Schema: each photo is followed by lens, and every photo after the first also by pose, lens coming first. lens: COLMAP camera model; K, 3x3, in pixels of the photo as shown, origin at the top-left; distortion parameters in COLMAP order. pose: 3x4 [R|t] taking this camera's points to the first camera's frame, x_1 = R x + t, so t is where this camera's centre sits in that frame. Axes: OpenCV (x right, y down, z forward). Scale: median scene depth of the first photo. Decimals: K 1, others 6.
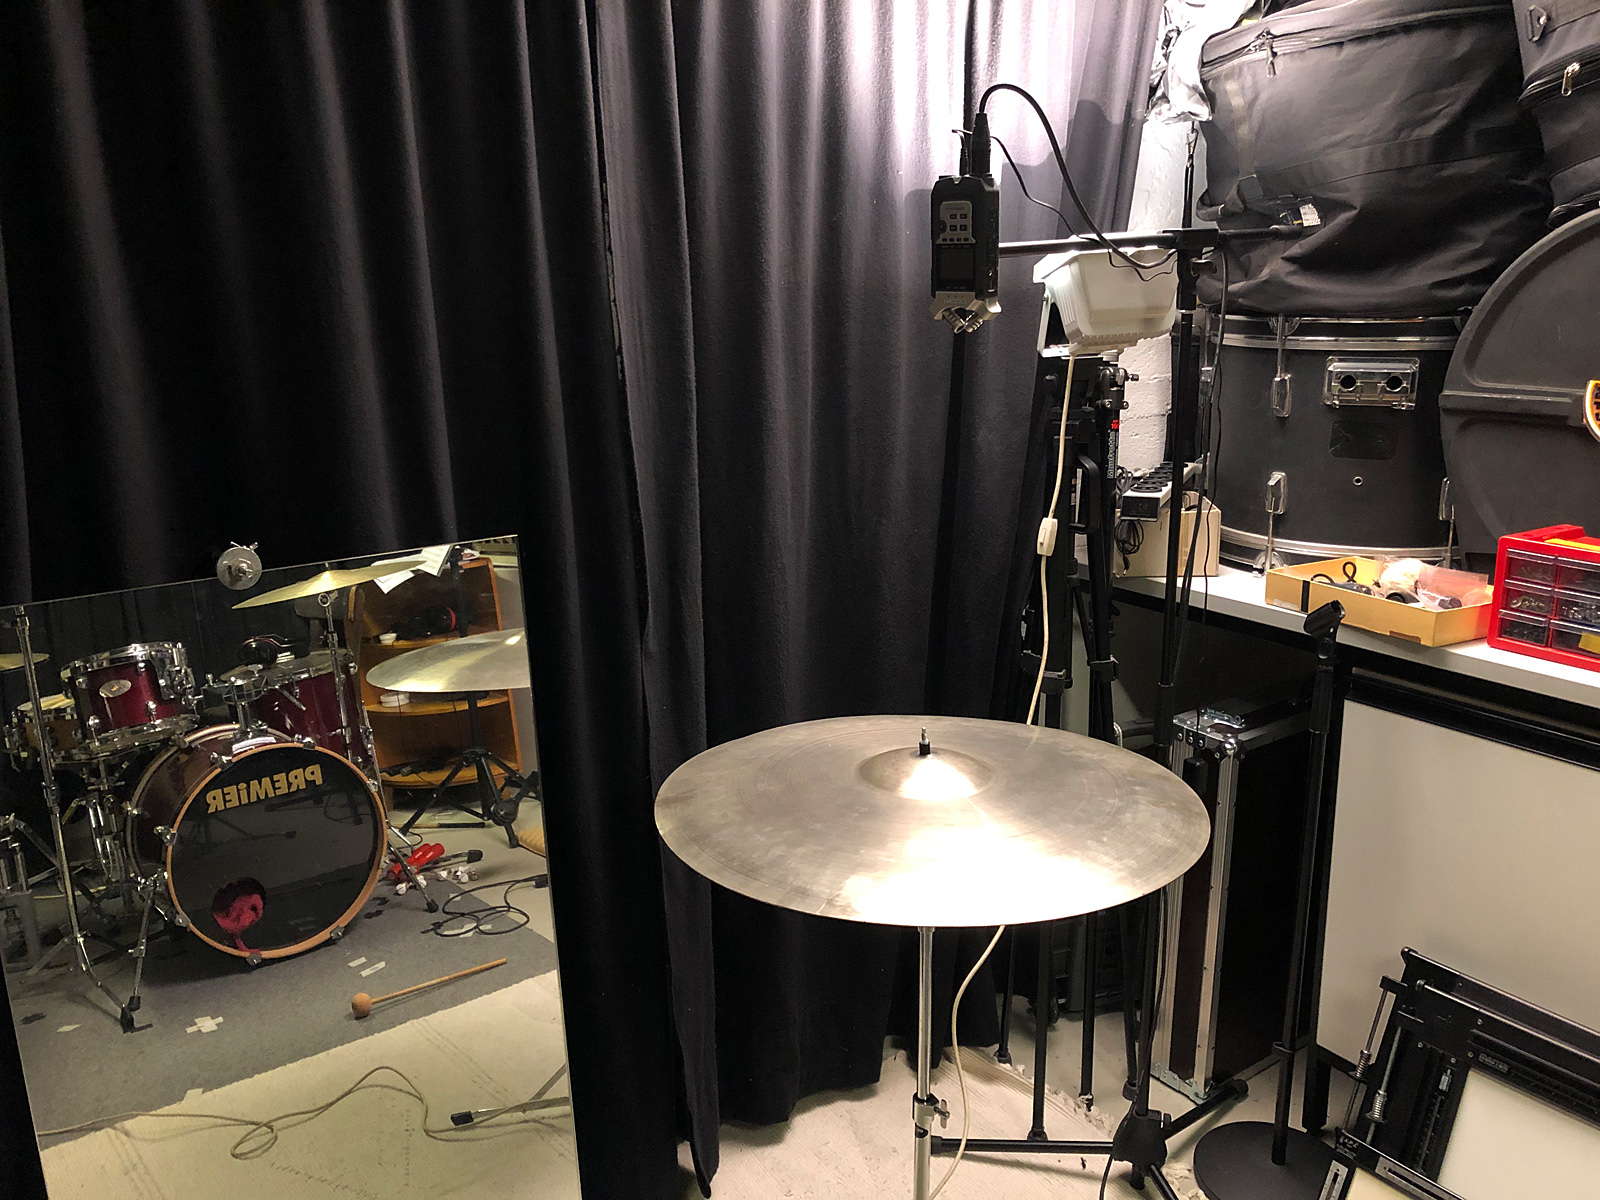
lens RADIAL K [[1320.1, 0, 784.4], [0, 1320.1, 577.5], [0, 0, 1]] dist [0.010546, -0.031803]
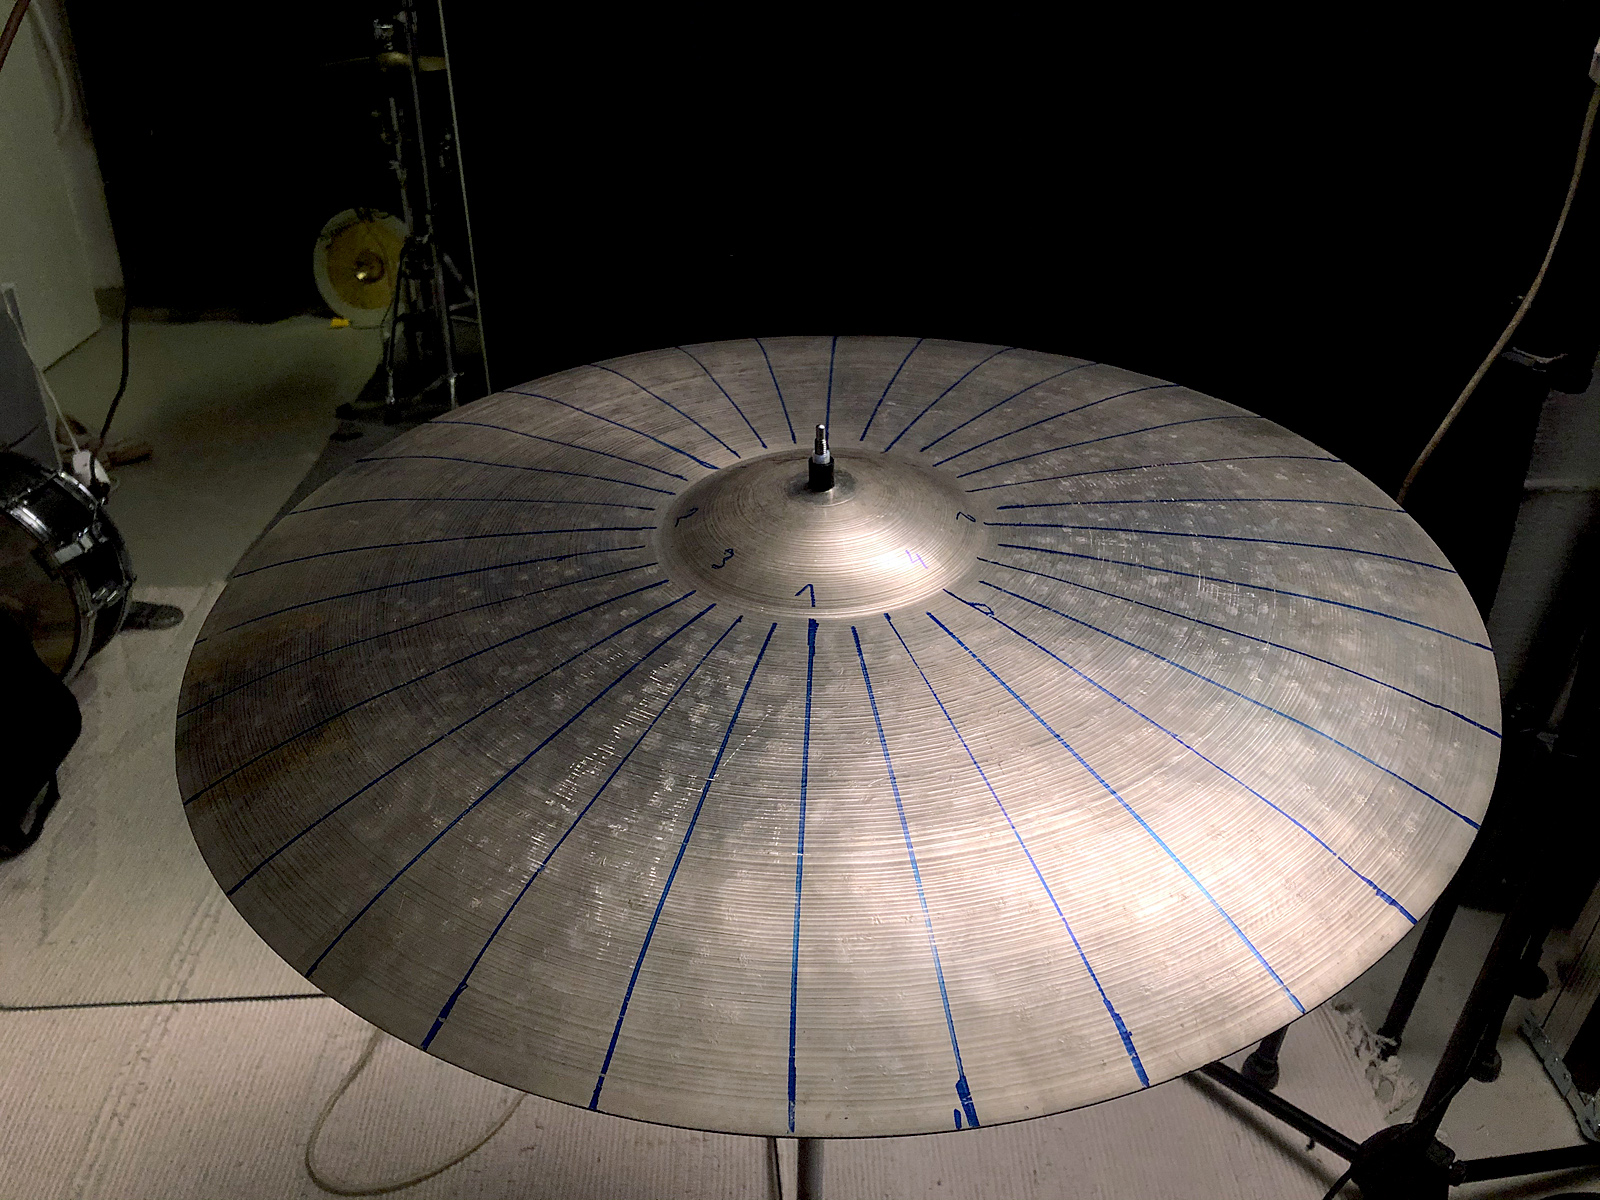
lens RADIAL K [[1320.1, 0, 796.3], [0, 1320.1, 592.4], [0, 0, 1]] dist [0.010546, -0.031803]
pose [[0.852647, 0.312151, -0.418992, 0.205721], [-0.137798, 0.907873, 0.395952, -0.001382], [0.503989, -0.279871, 0.817109, 0.461627]]
